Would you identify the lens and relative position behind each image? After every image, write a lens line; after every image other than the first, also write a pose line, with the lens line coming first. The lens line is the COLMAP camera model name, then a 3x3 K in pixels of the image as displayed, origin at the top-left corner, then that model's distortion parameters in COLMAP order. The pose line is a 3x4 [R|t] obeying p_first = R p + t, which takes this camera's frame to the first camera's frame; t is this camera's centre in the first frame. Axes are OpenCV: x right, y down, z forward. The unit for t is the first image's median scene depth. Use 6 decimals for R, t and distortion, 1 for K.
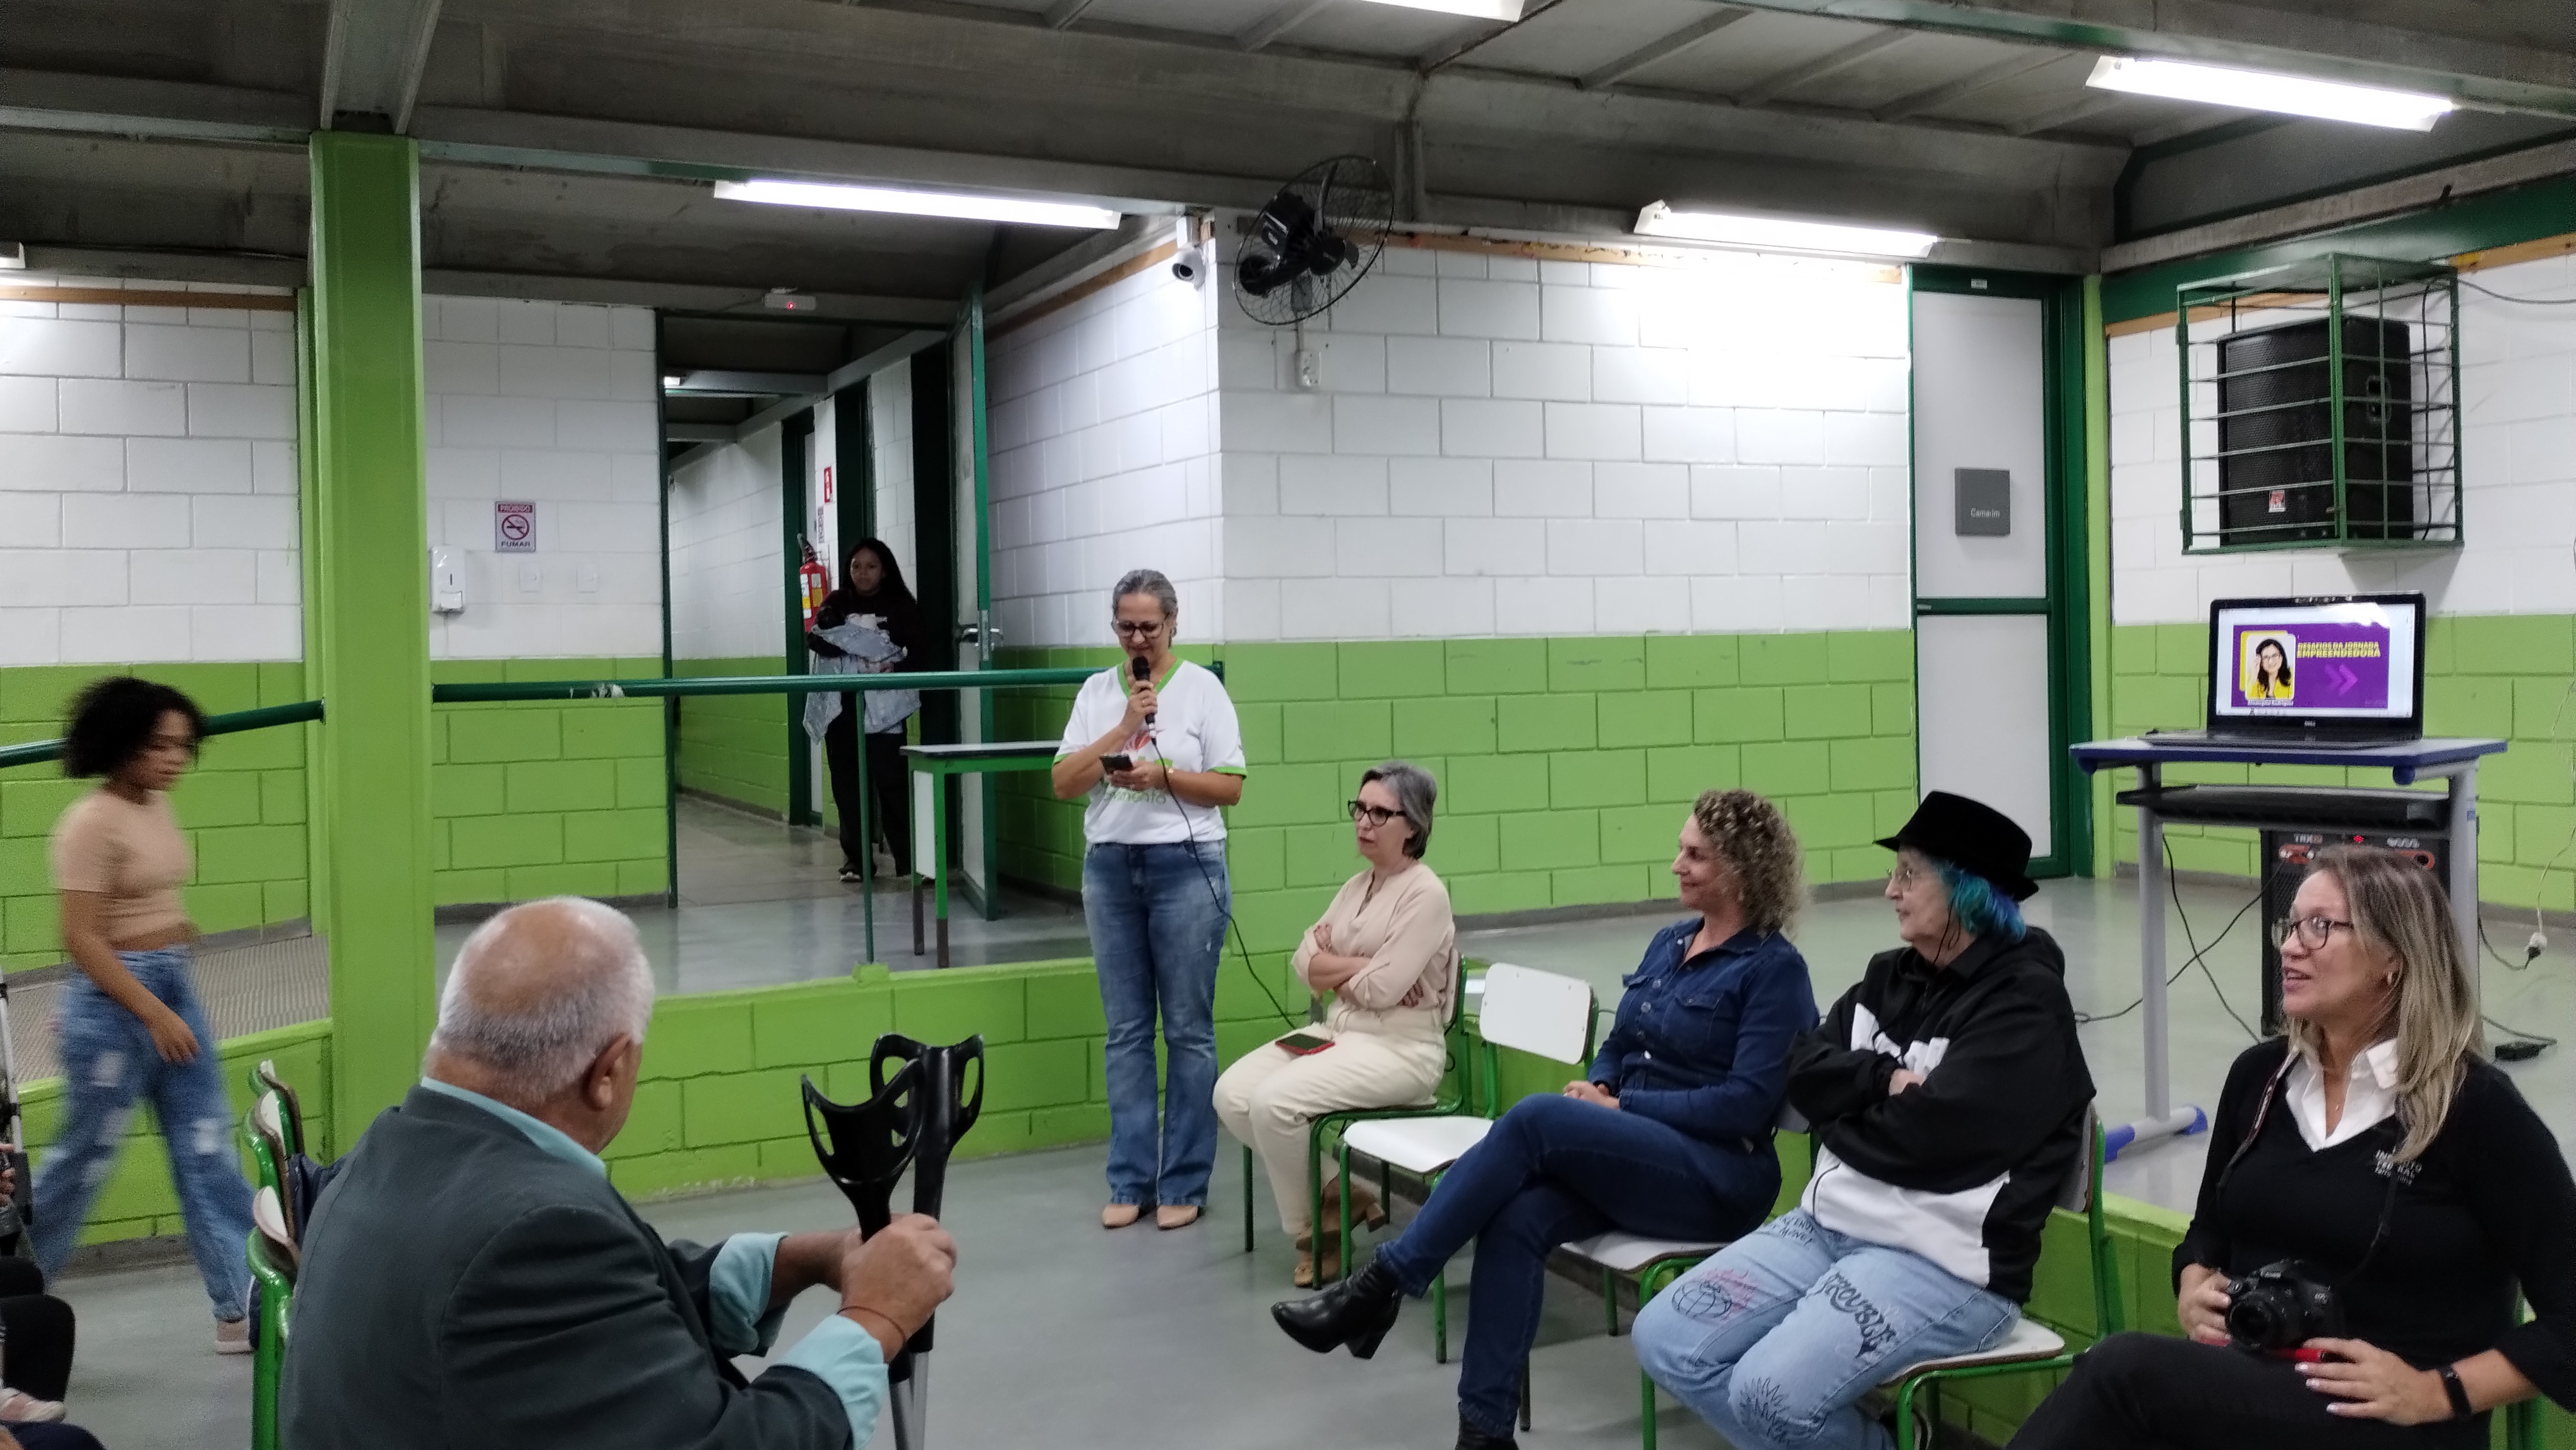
lens RADIAL K [[2110.3, 0, 1296.6], [0, 2110.3, 666.3], [0, 0, 1]] dist [0.060055, -0.061318]
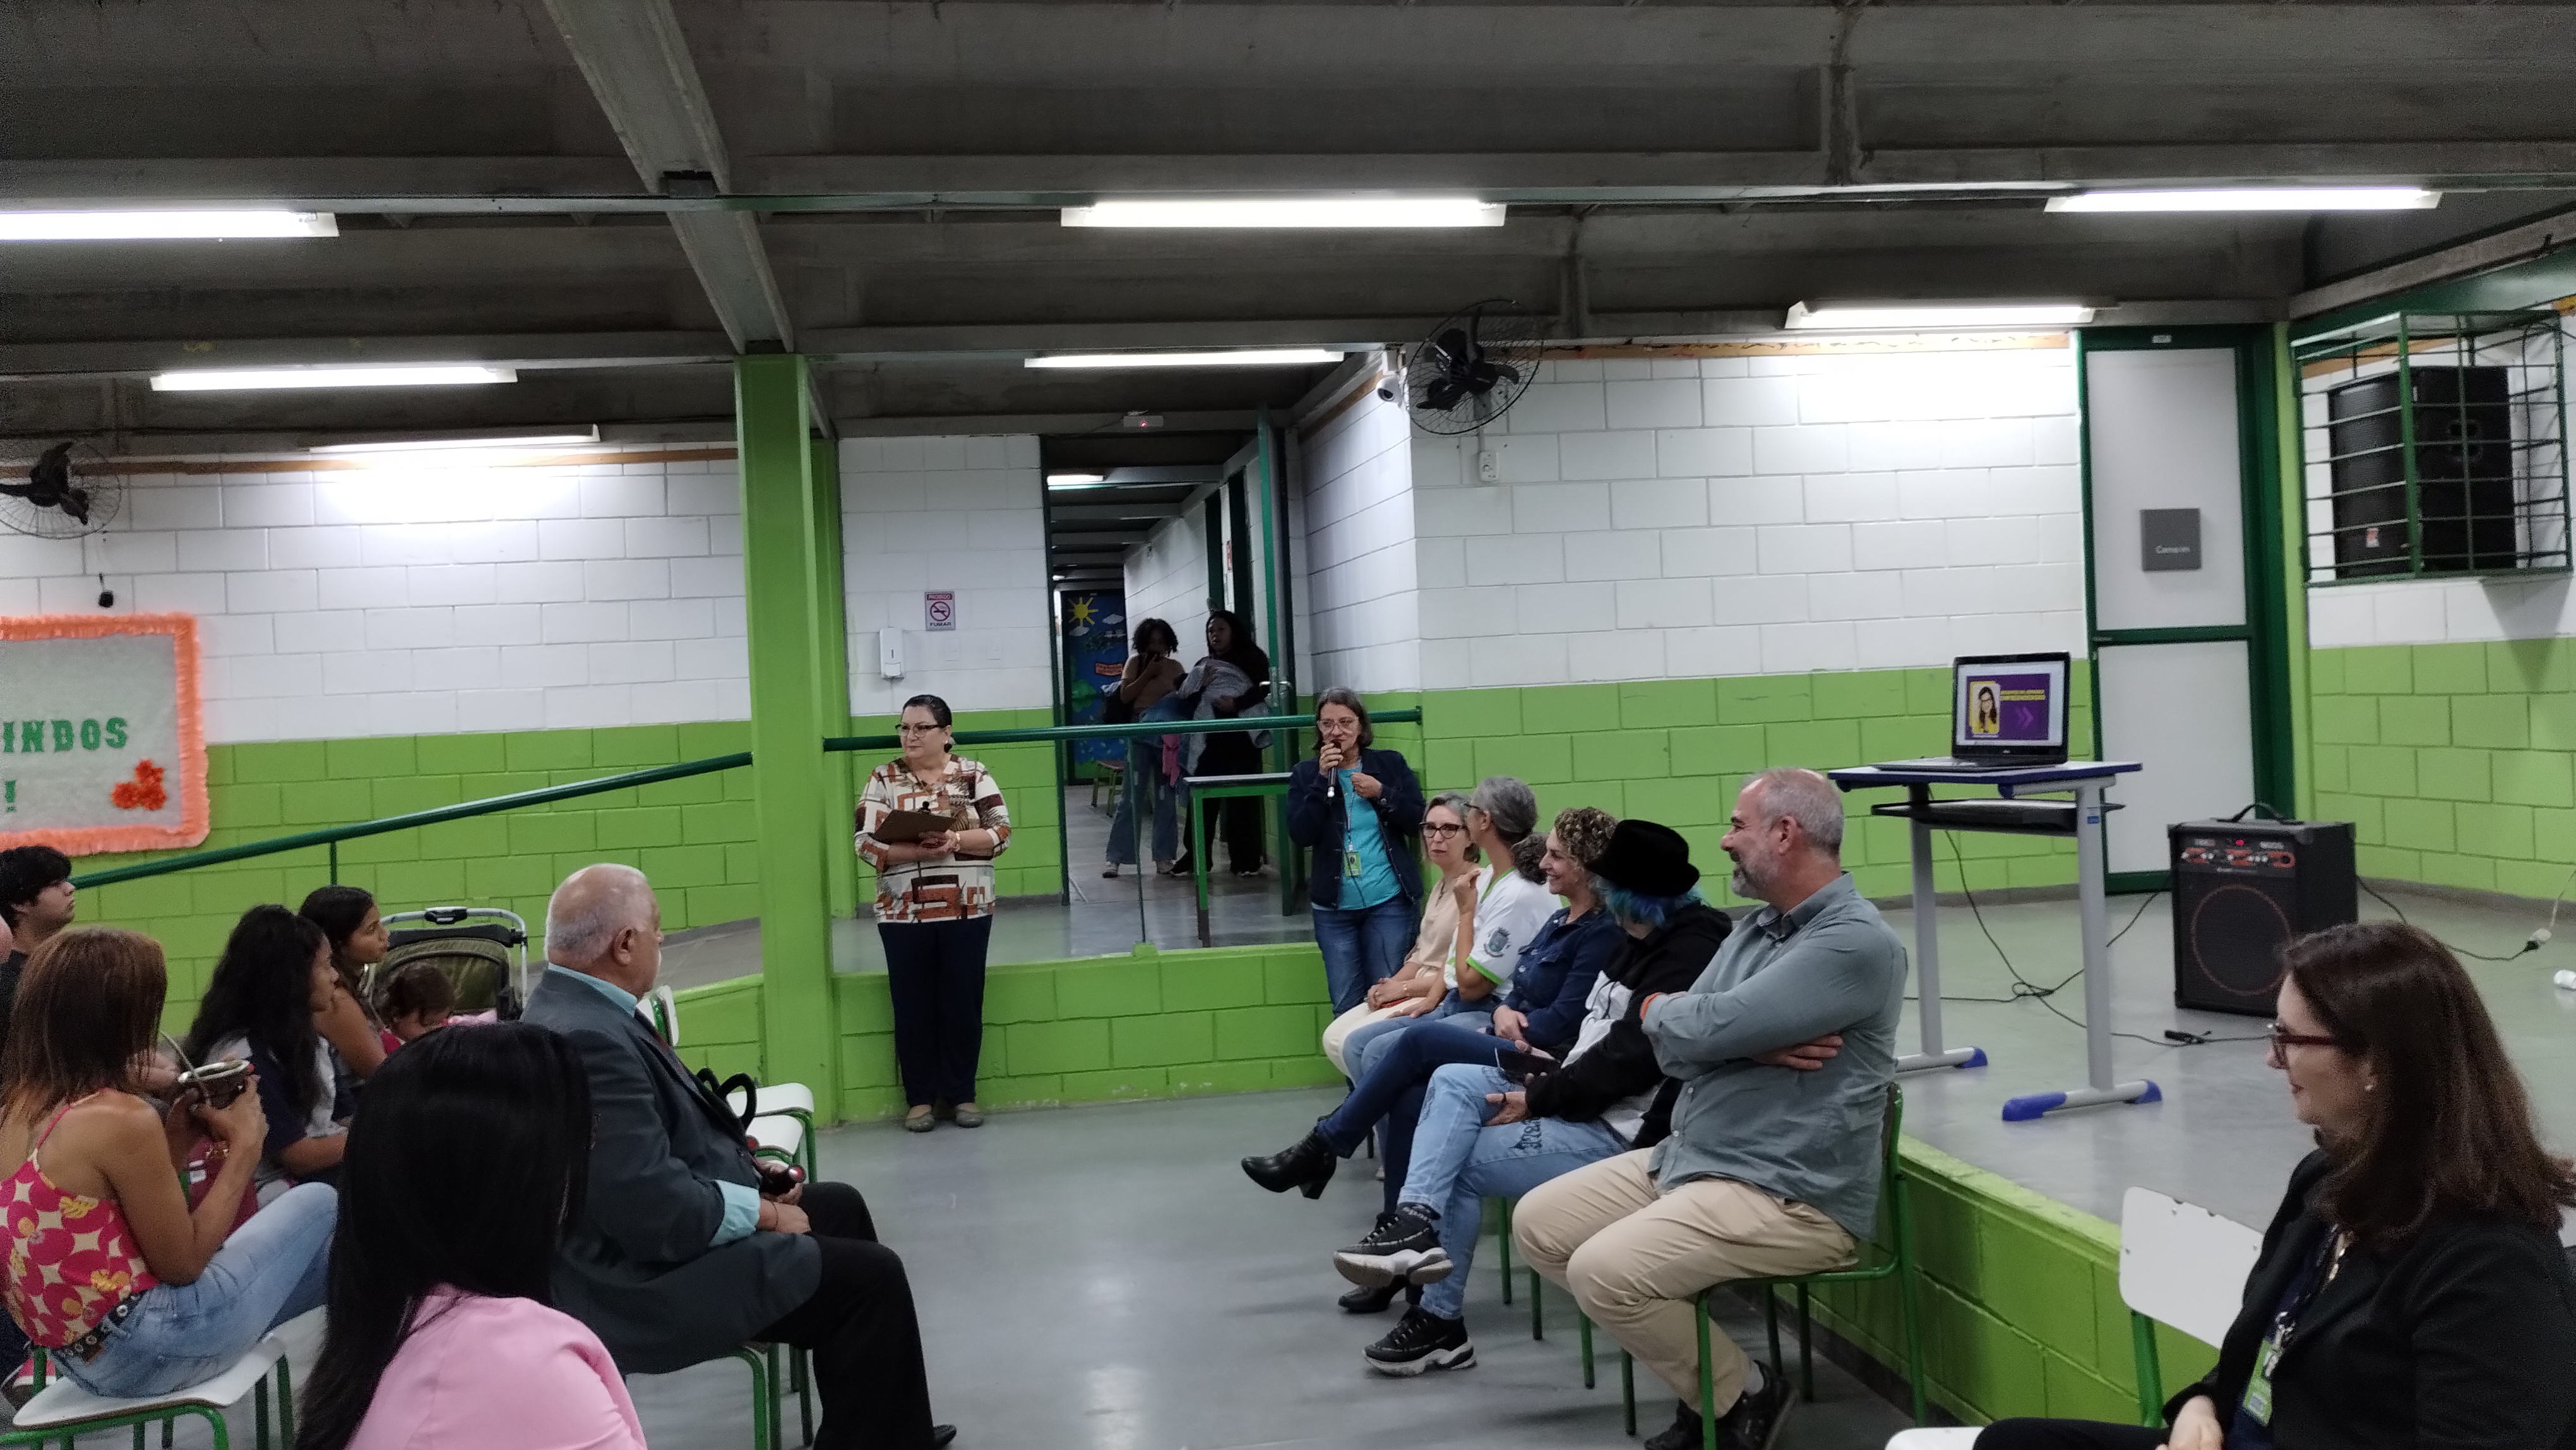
lens RADIAL K [[2125.6, 0, 1268.8], [0, 2125.6, 704.3], [0, 0, 1]] dist [0.066960, -0.086100]
pose [[0.956351, -0.022360, -0.291363, 0.230099], [0.024552, 0.999691, 0.003866, -0.009976], [0.291187, -0.010851, 0.956605, -0.211761]]
